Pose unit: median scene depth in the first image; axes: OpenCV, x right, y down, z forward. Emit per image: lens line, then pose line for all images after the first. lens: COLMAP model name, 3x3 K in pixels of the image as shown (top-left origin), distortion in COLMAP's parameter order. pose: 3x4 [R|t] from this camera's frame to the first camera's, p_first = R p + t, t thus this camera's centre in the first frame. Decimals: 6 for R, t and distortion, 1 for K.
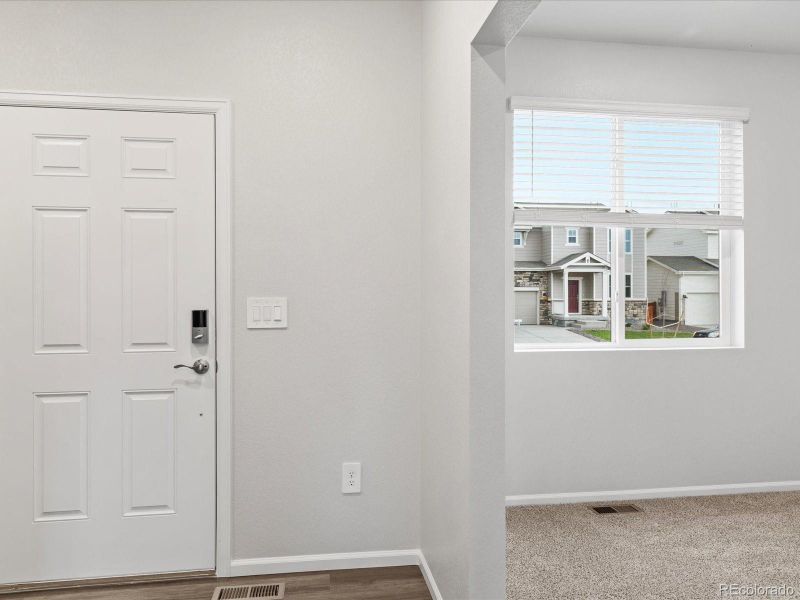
lens RADIAL K [[614.7, 0, 400.0], [0, 614.7, 286.3], [0, 0, 1]] dist [0.000089, -0.002359]
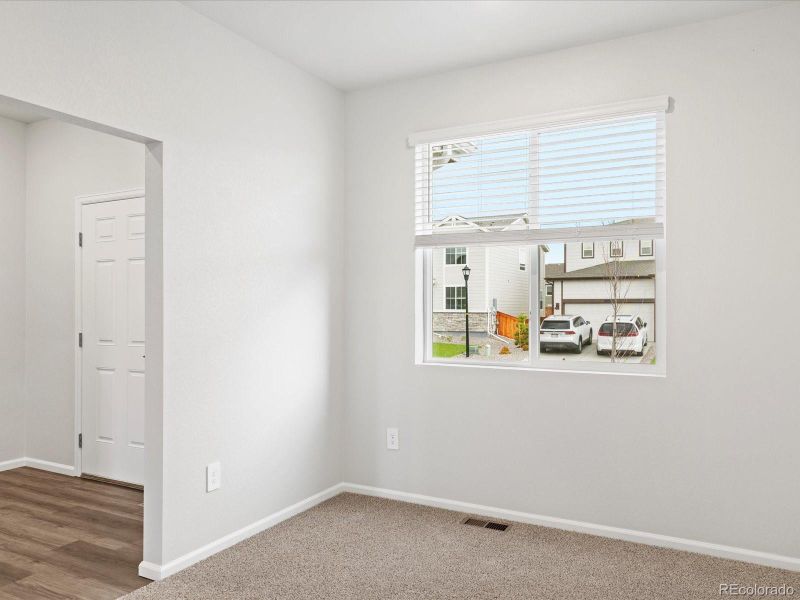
lens RADIAL K [[608.8, 0, 402.0], [0, 608.8, 297.5], [0, 0, 1]] dist [0.007111, -0.000289]
pose [[0.797817, -0.007023, -0.602859, 0.816149], [0.003596, 0.999970, -0.006890, -0.005677], [0.602890, 0.003329, 0.797818, 0.107519]]
